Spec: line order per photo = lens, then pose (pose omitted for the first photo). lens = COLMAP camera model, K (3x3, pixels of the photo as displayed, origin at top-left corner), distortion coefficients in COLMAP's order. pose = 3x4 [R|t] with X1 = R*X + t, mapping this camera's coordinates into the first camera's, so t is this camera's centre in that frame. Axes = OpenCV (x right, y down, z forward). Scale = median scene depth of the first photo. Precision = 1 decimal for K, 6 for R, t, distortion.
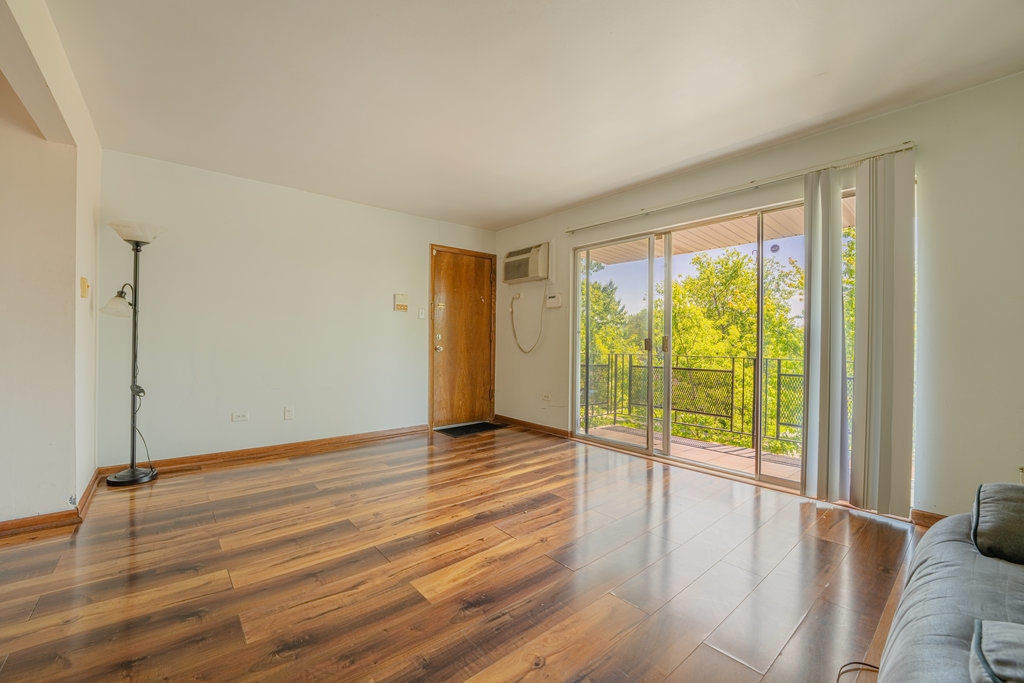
lens RADIAL K [[413.1, 0, 507.9], [0, 413.1, 343.9], [0, 0, 1]] dist [-0.024773, -0.000035]
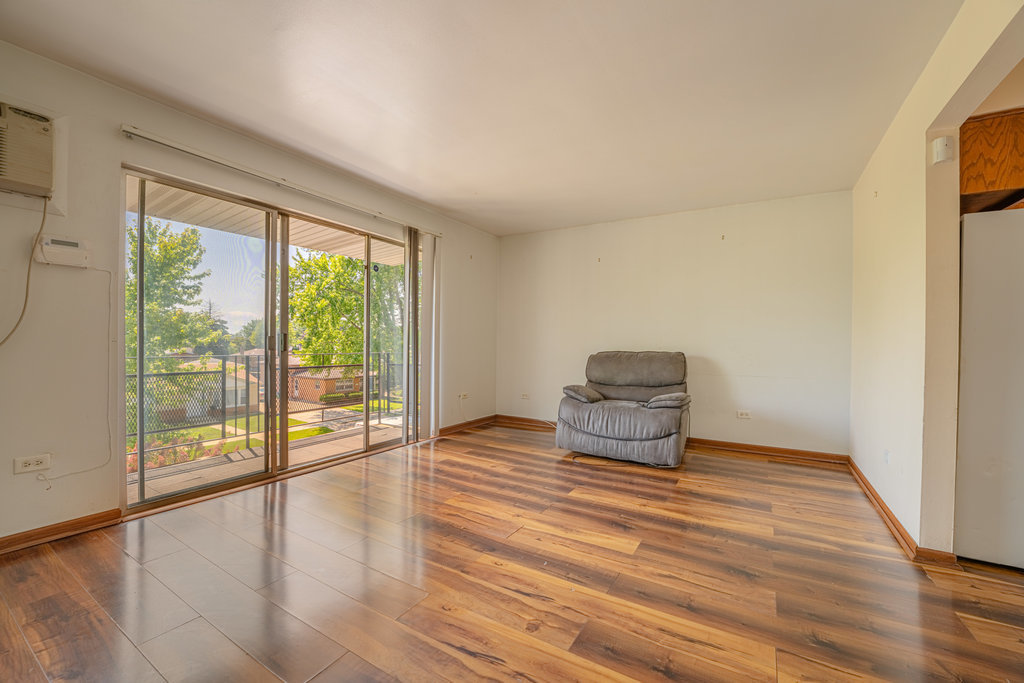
lens RADIAL K [[413.1, 0, 507.9], [0, 413.1, 343.9], [0, 0, 1]] dist [-0.024773, -0.000035]
pose [[-0.308782, -0.015483, 0.951007, -0.910273], [-0.009967, 0.999865, 0.013043, -0.018431], [-0.951080, -0.005452, -0.308895, 1.261739]]
